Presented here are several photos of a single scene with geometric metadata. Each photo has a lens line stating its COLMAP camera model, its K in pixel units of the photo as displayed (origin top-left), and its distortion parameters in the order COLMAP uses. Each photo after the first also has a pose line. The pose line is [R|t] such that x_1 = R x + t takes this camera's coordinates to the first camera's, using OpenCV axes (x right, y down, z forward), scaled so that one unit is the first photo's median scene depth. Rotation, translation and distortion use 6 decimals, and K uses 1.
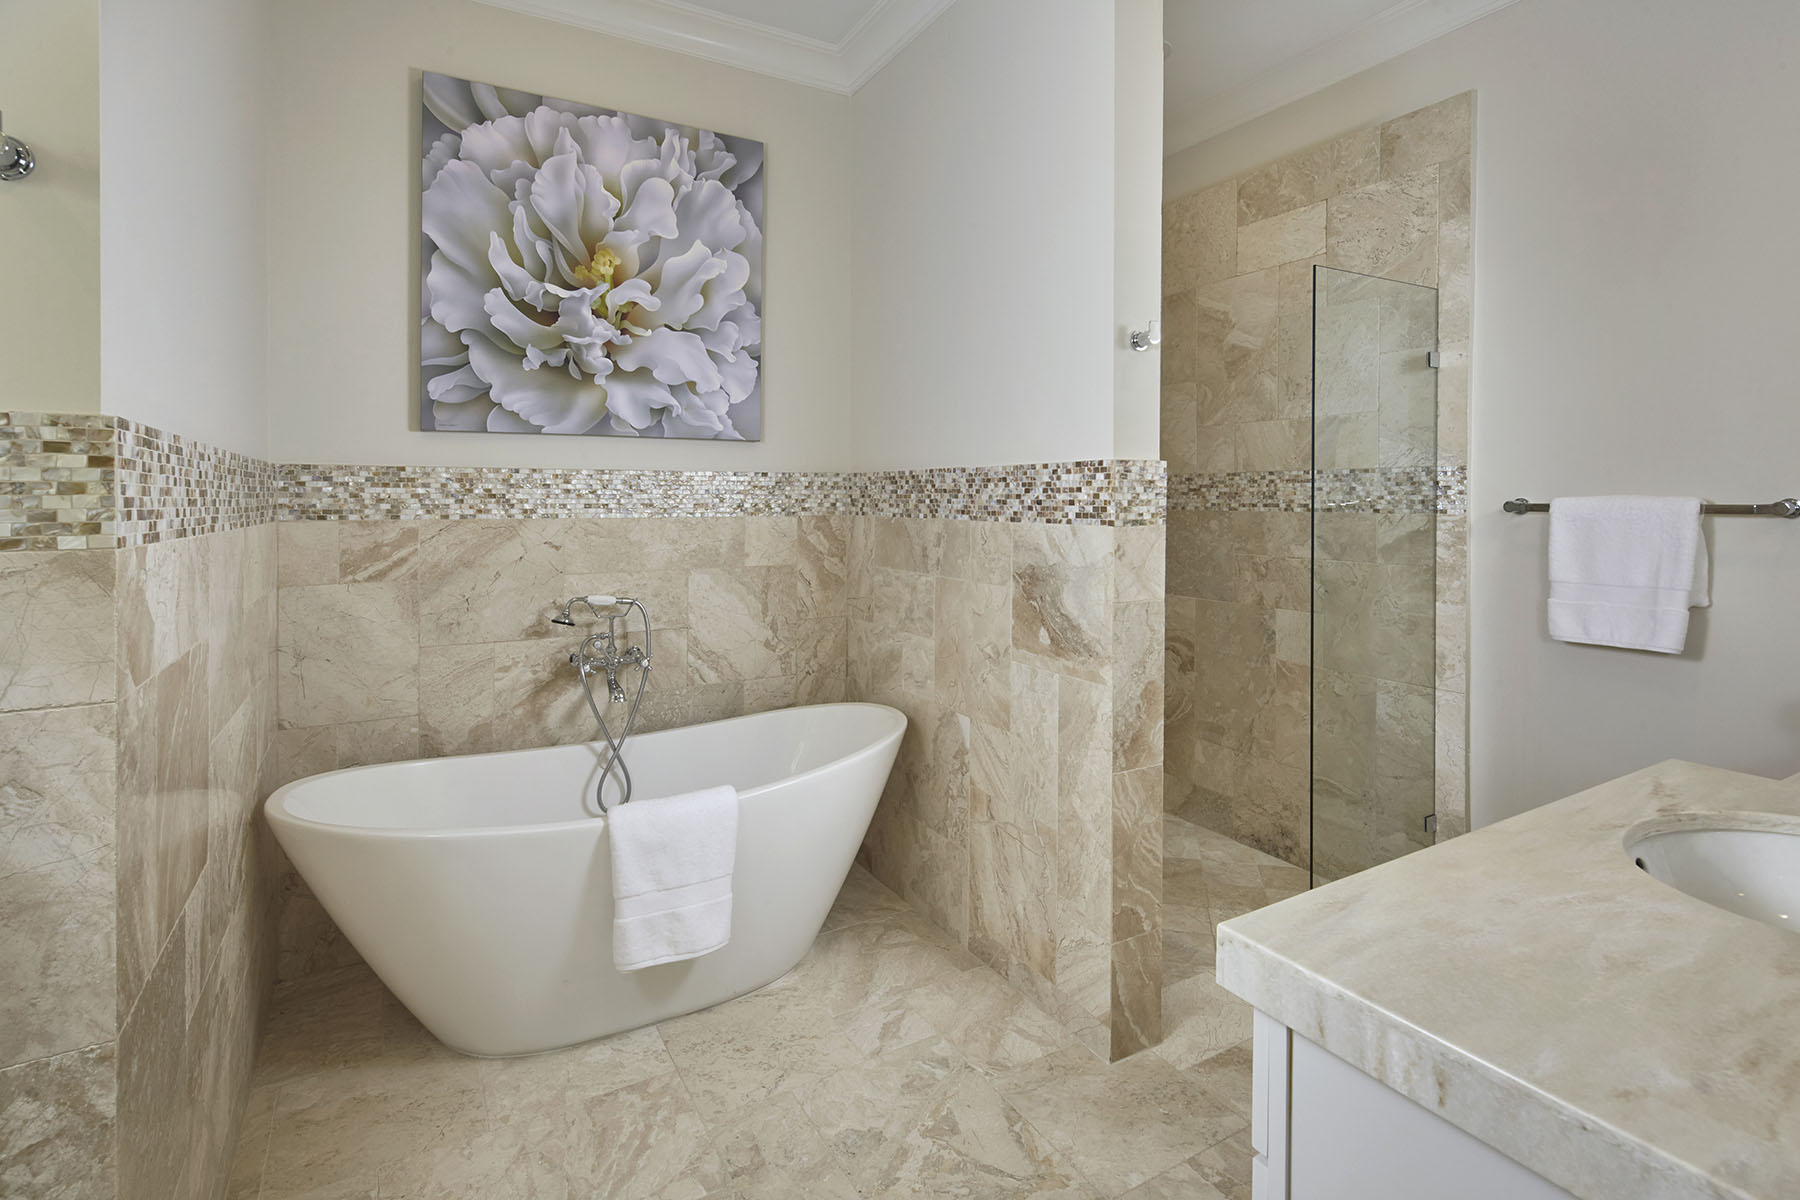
lens RADIAL K [[883.6, 0, 900.1], [0, 883.6, 491.2], [0, 0, 1]] dist [0.000172, -0.001144]
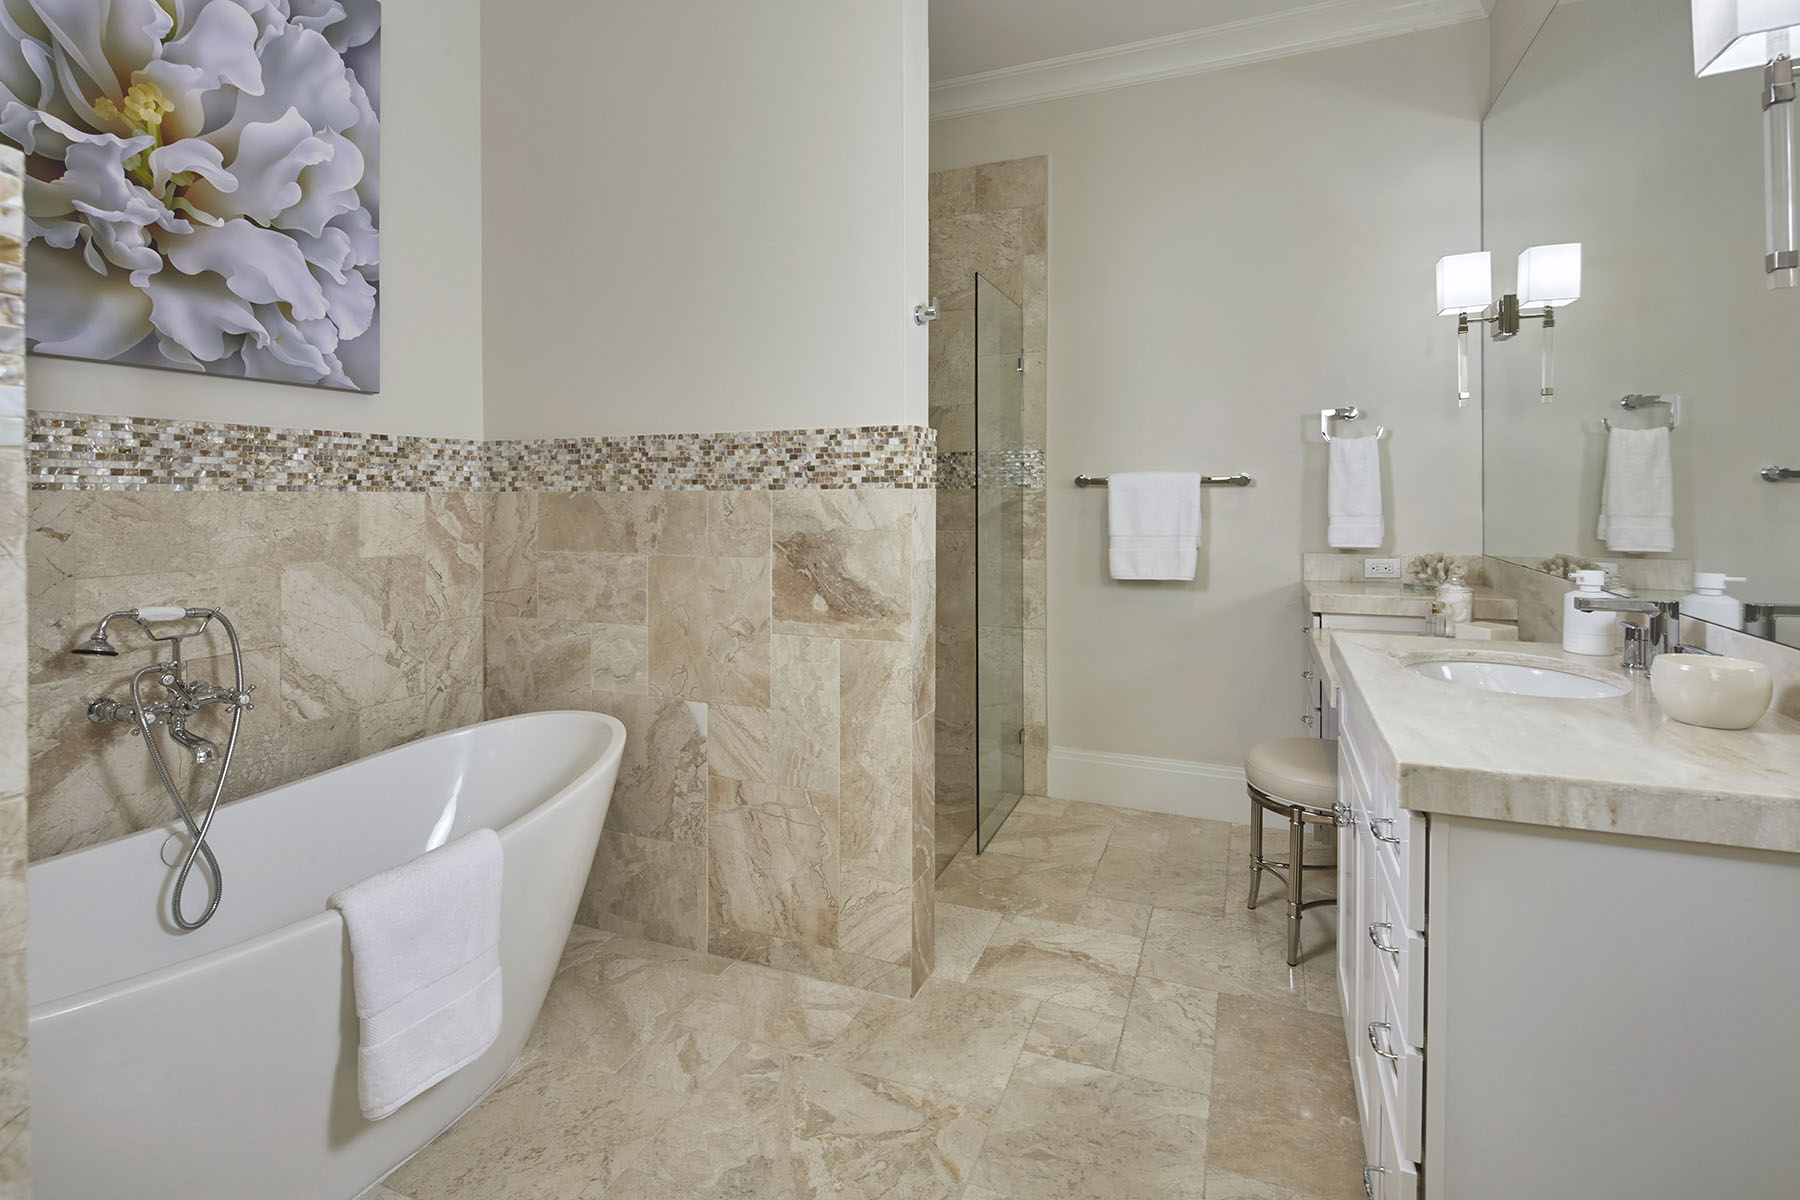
lens RADIAL K [[869.6, 0, 904.5], [0, 869.6, 497.8], [0, 0, 1]] dist [0.003049, -0.005750]
pose [[0.785574, -0.004435, 0.618751, -0.296046], [0.000905, 0.999981, 0.006019, 0.032565], [-0.618766, -0.004168, 0.785564, 0.142666]]
